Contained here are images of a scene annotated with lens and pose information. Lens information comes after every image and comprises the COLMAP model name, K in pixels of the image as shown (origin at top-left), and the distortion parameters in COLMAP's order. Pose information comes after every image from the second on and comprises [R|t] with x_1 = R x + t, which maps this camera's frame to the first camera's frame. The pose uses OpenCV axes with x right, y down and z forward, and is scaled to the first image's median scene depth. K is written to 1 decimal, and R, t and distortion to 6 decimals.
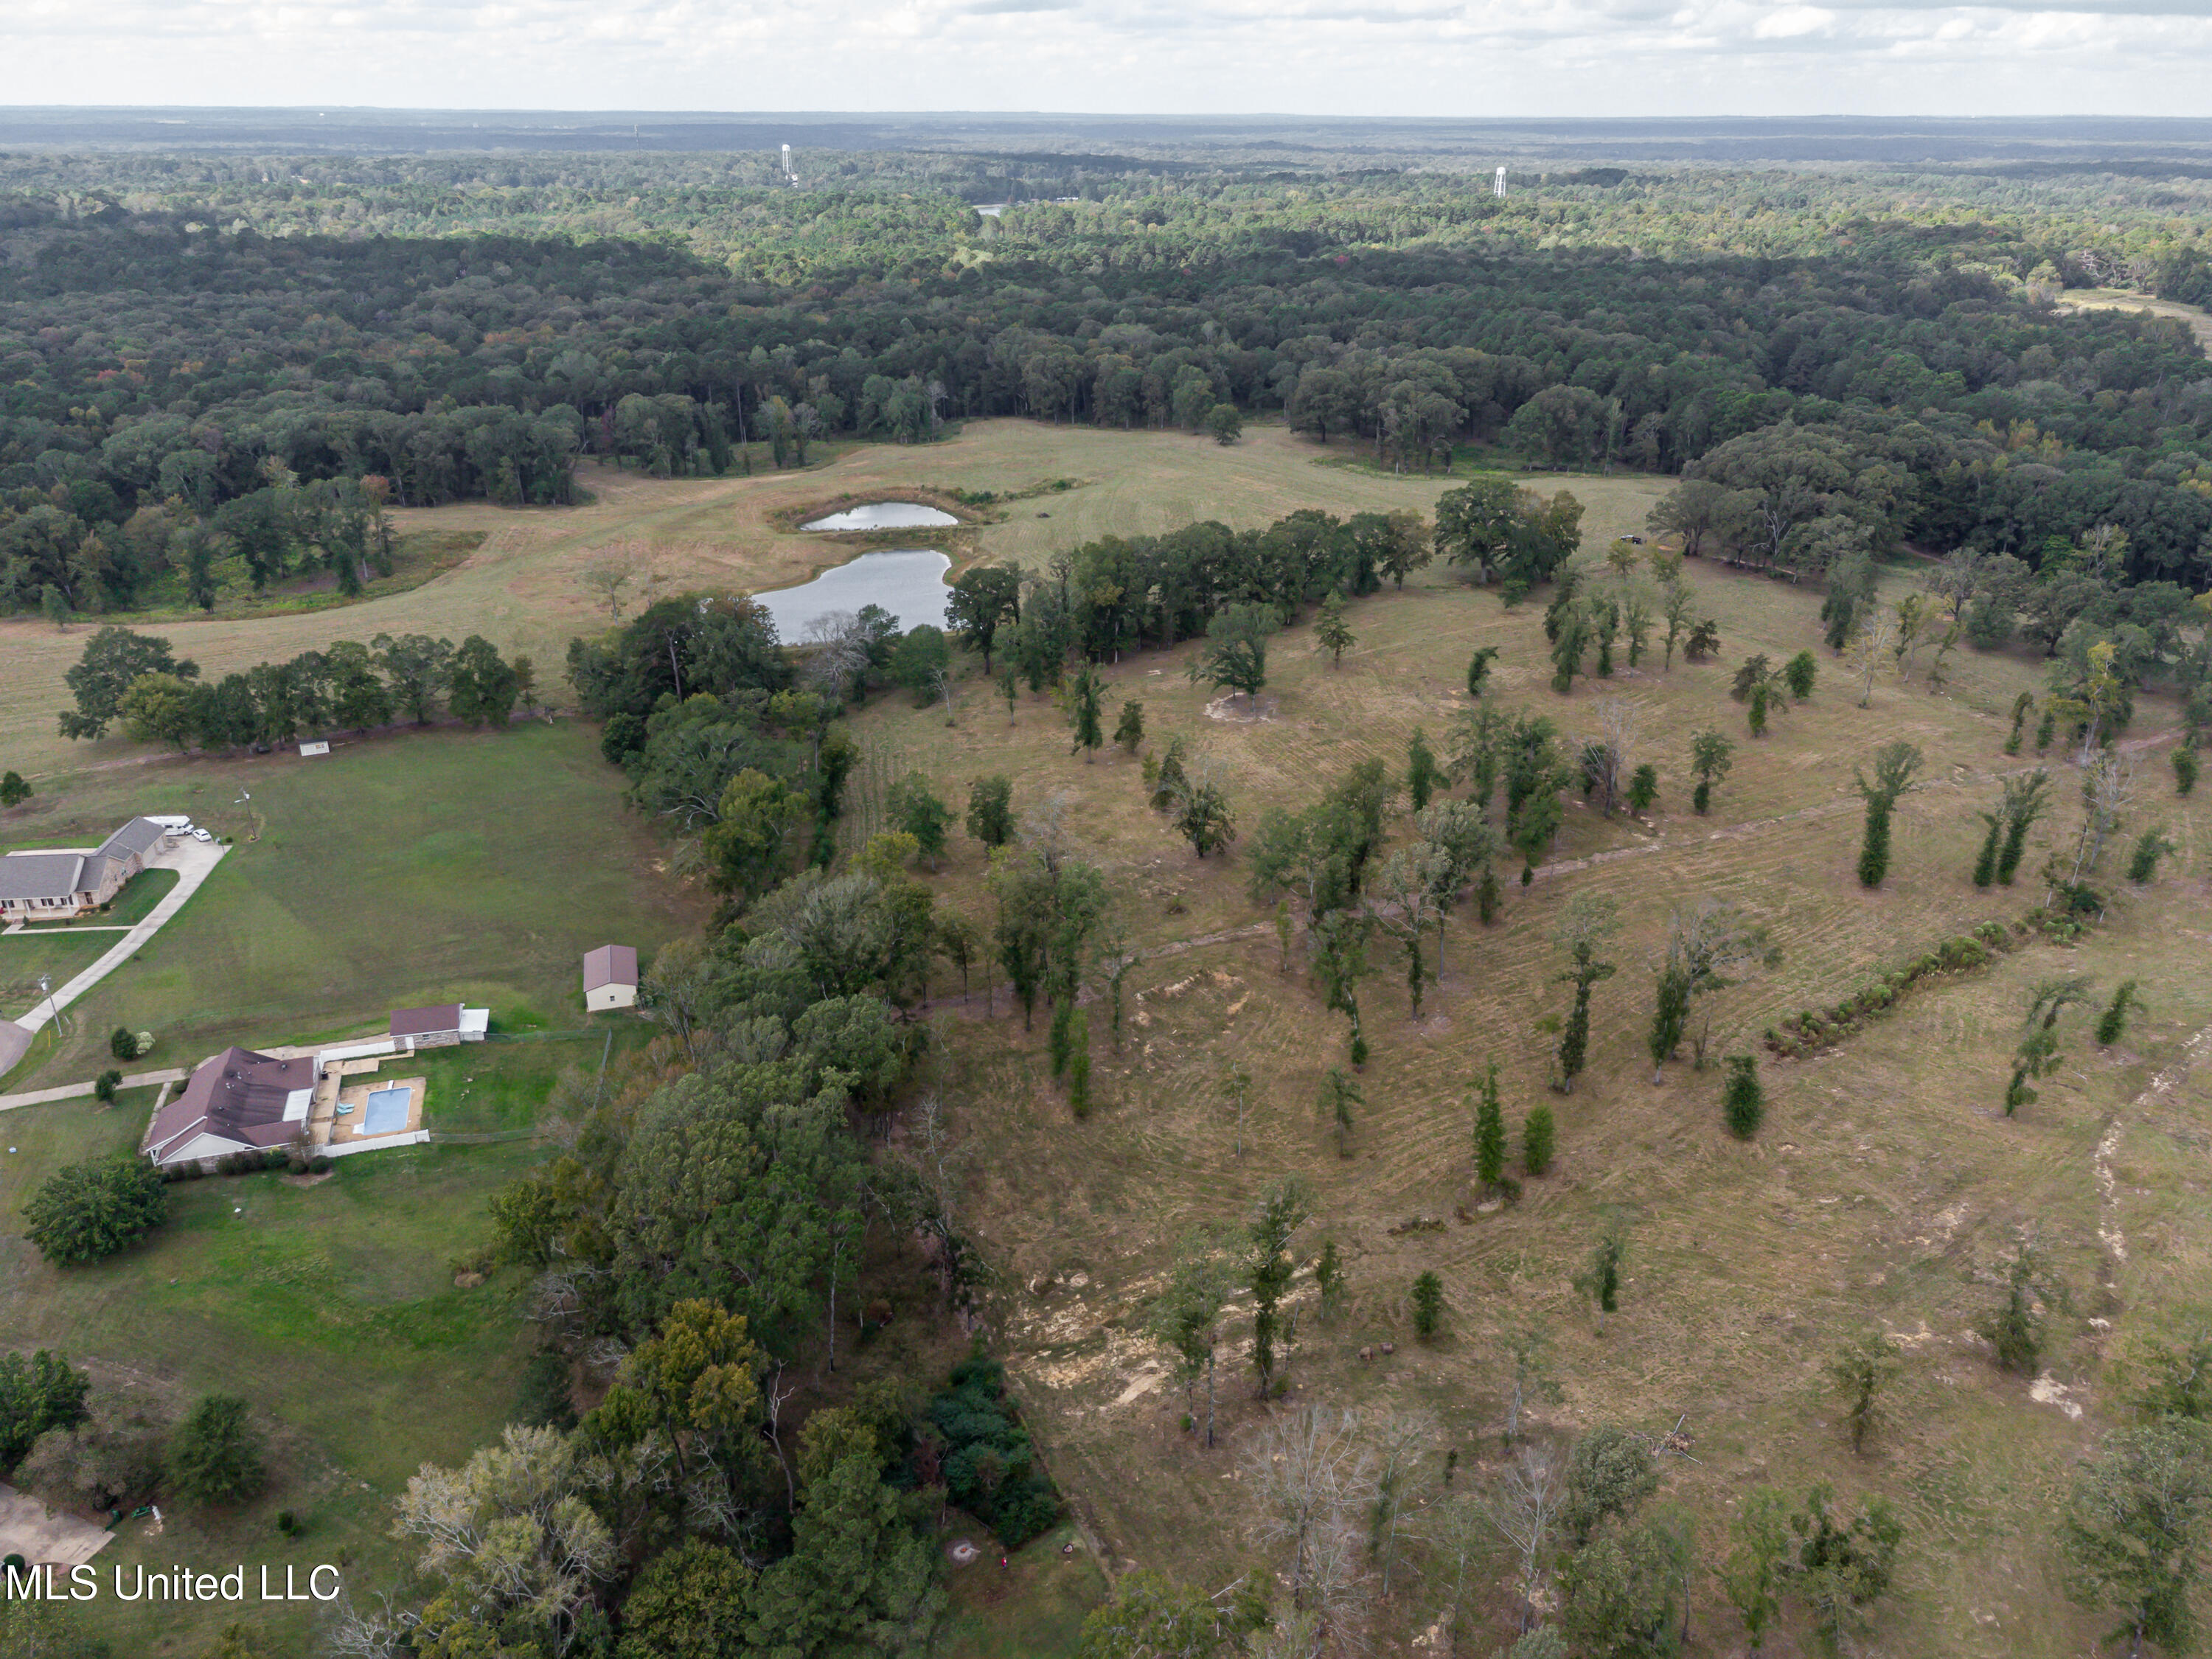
lens RADIAL K [[1628.6, 0, 1114.4], [0, 1628.6, 816.9], [0, 0, 1]] dist [0.009647, 0.014096]
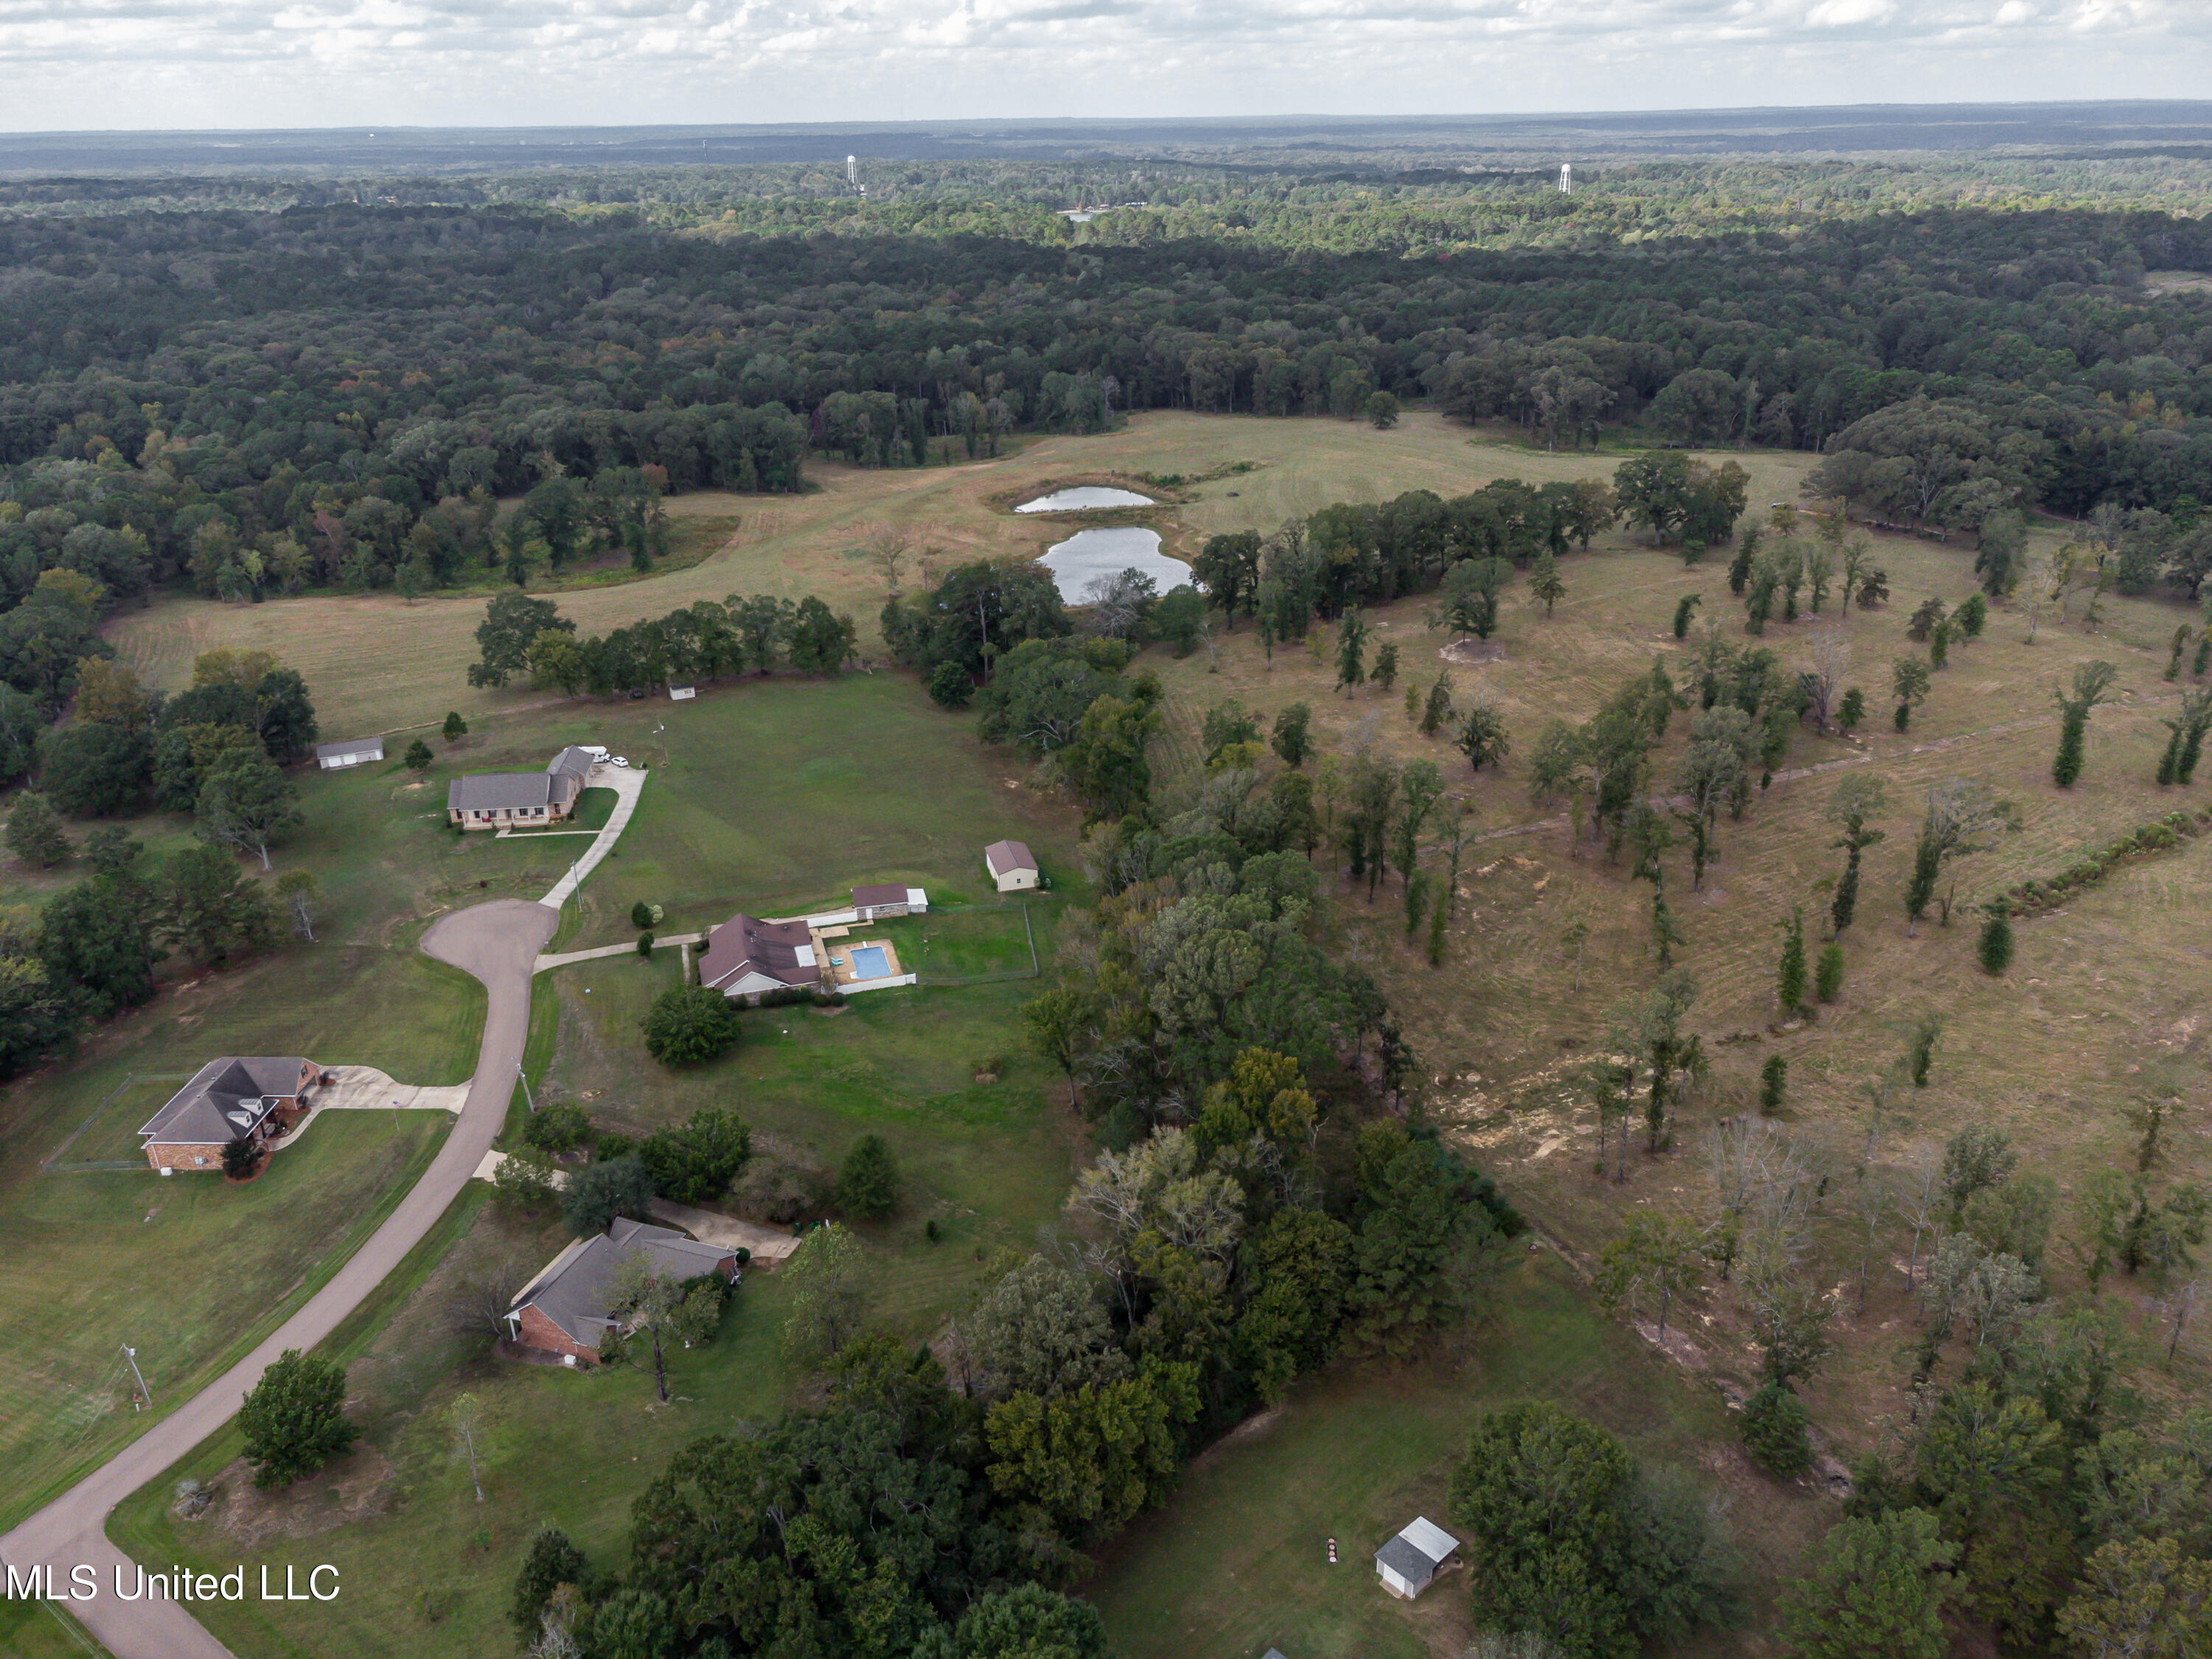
lens RADIAL K [[1628.6, 0, 1130.7], [0, 1628.6, 835.6], [0, 0, 1]] dist [0.009647, 0.014096]
pose [[0.999766, -0.013821, -0.016620, -0.146875], [0.013943, 0.999876, 0.007280, 0.050264], [0.016518, -0.007510, 0.999835, -0.134419]]
